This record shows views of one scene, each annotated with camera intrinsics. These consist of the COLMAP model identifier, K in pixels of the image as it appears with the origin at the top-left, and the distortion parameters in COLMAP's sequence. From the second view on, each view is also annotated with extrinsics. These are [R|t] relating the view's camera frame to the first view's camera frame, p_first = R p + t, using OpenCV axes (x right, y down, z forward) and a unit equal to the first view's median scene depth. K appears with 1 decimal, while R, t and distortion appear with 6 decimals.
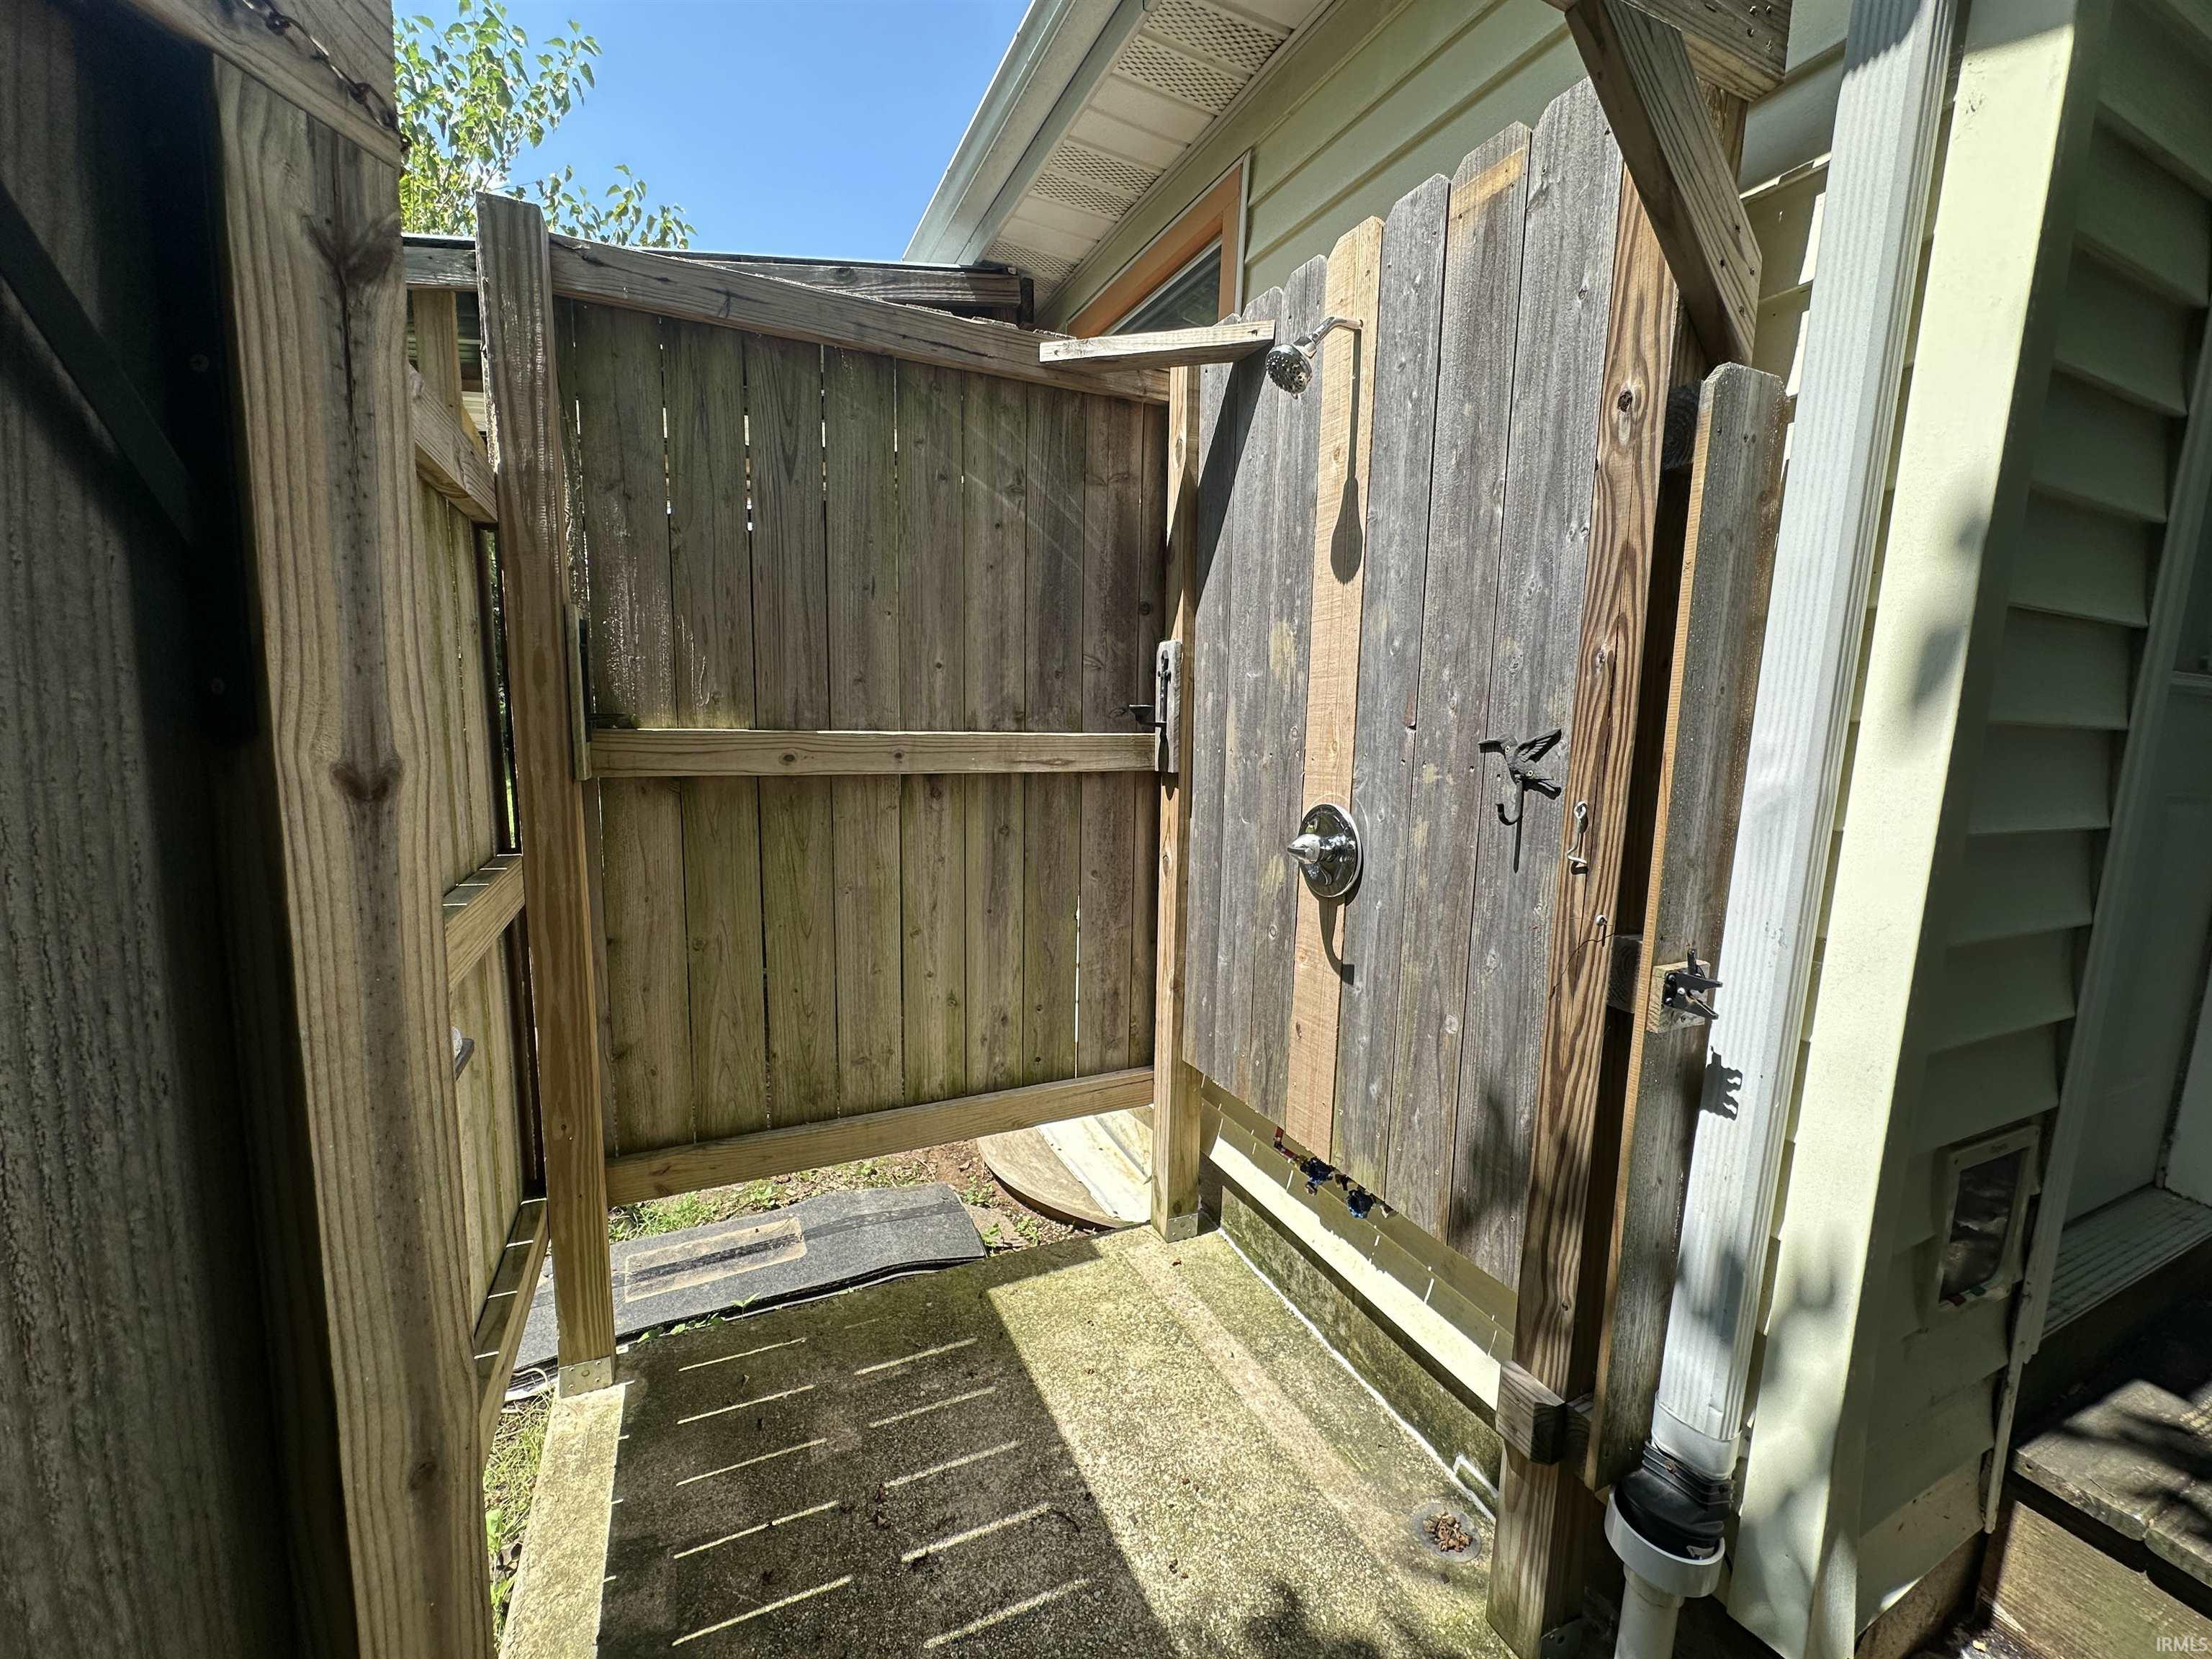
lens RADIAL K [[879.9, 0, 1102.5], [0, 879.9, 830.6], [0, 0, 1]] dist [-0.000984, -0.000229]
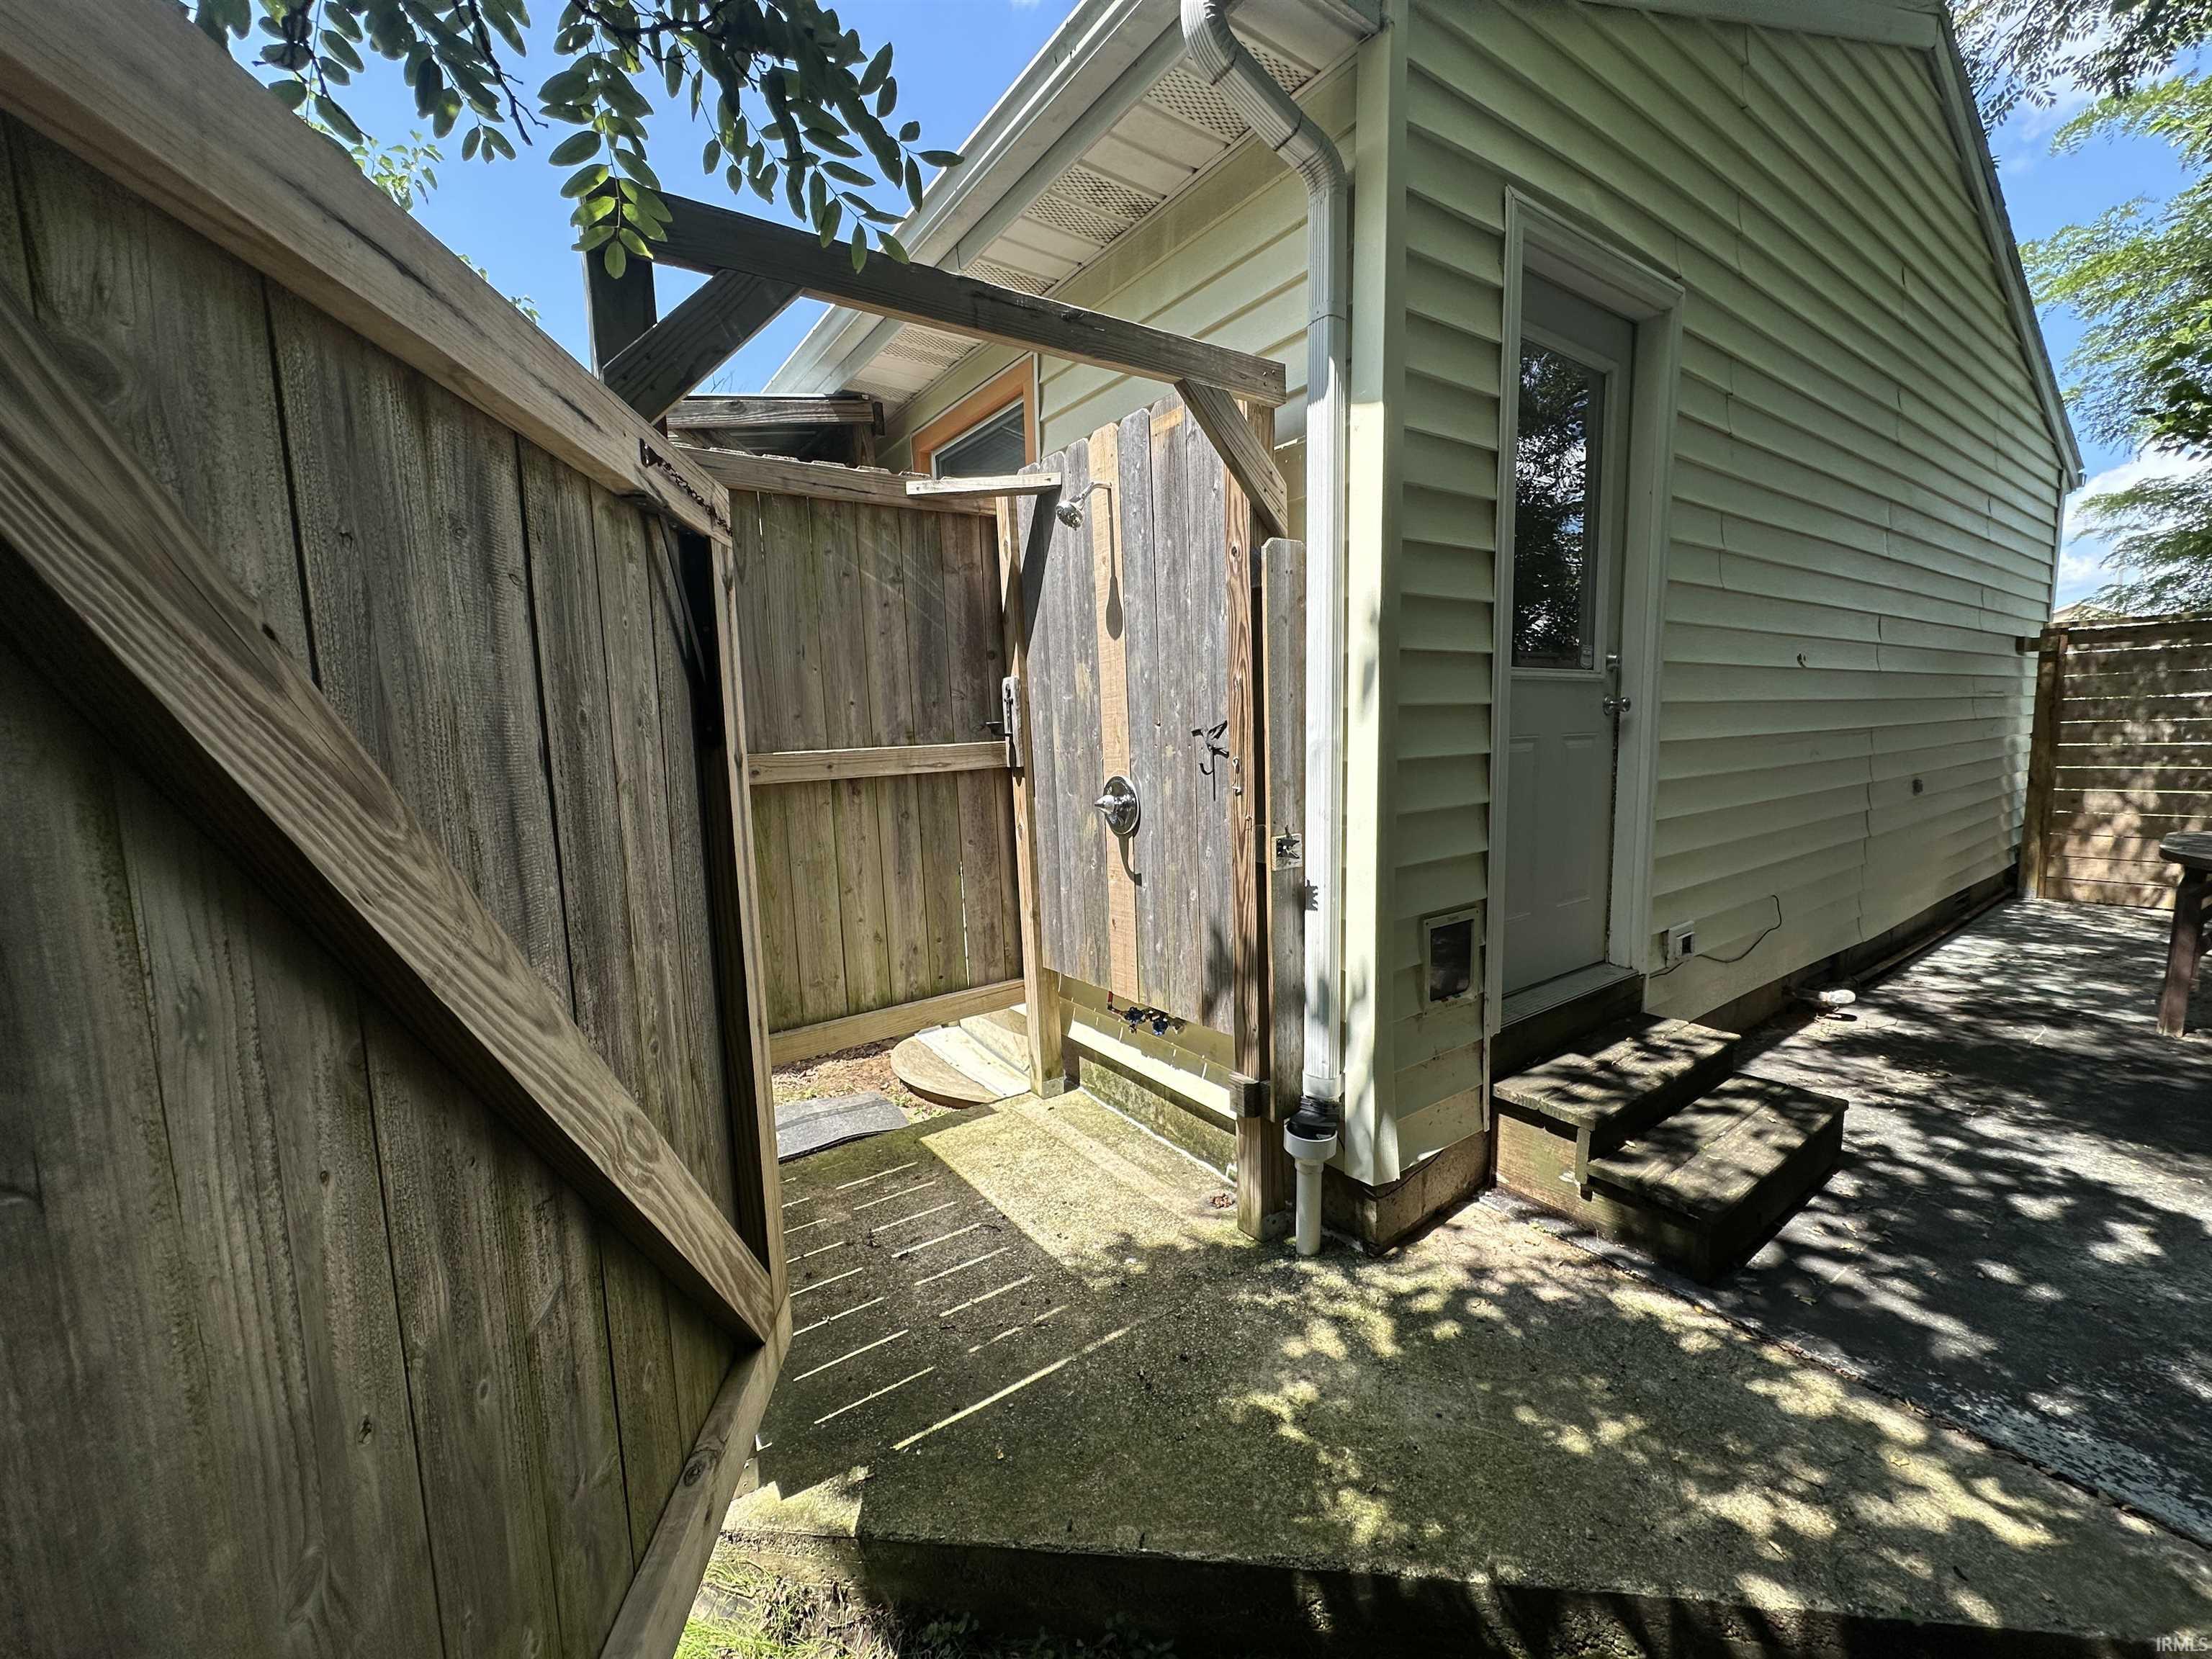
lens RADIAL K [[879.9, 0, 1102.5], [0, 879.9, 830.6], [0, 0, 1]] dist [-0.000984, -0.000229]
pose [[0.982616, -0.080332, 0.167371, -0.043373], [0.083672, 0.996409, -0.012993, 0.079450], [-0.165726, 0.026771, 0.985808, -0.520864]]
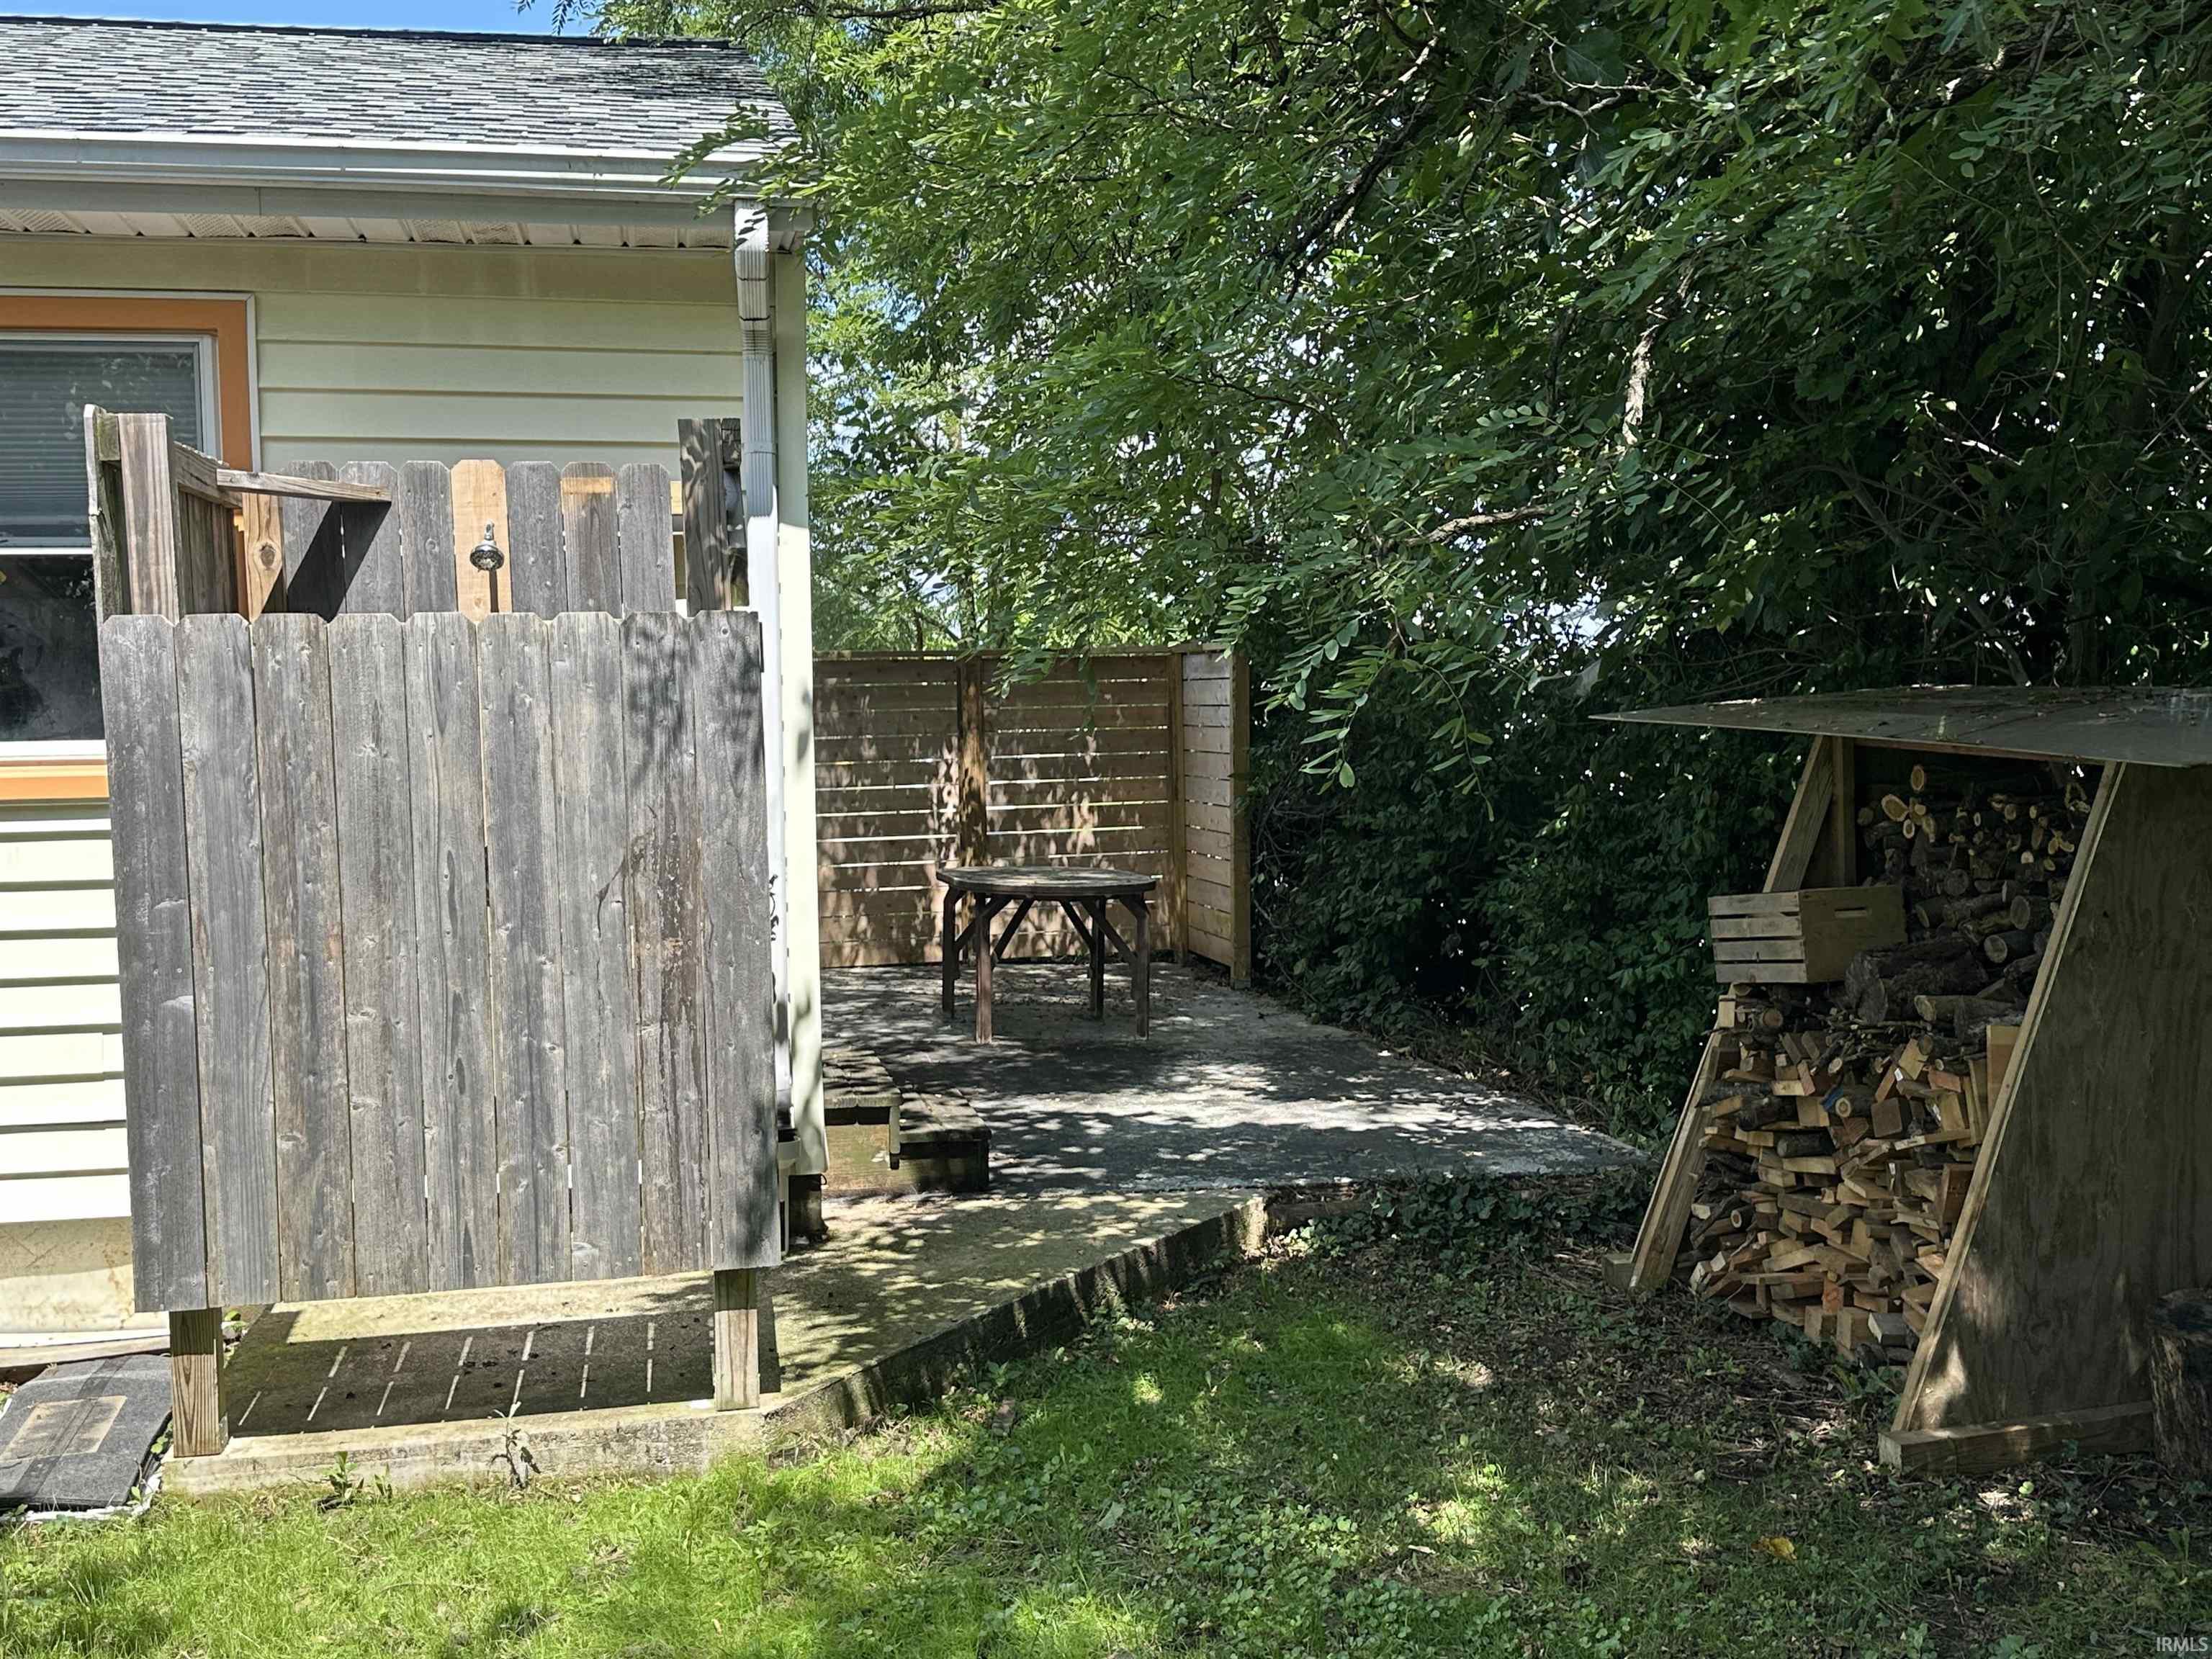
lens RADIAL K [[2355.7, 0, 1109.9], [0, 2355.7, 830.5], [0, 0, 1]] dist [0.151866, -0.200808]
pose [[0.235561, -0.090191, 0.967665, -2.939789], [0.158569, 0.985909, 0.053291, -0.083049], [-0.958836, 0.140889, 0.246543, -0.820198]]
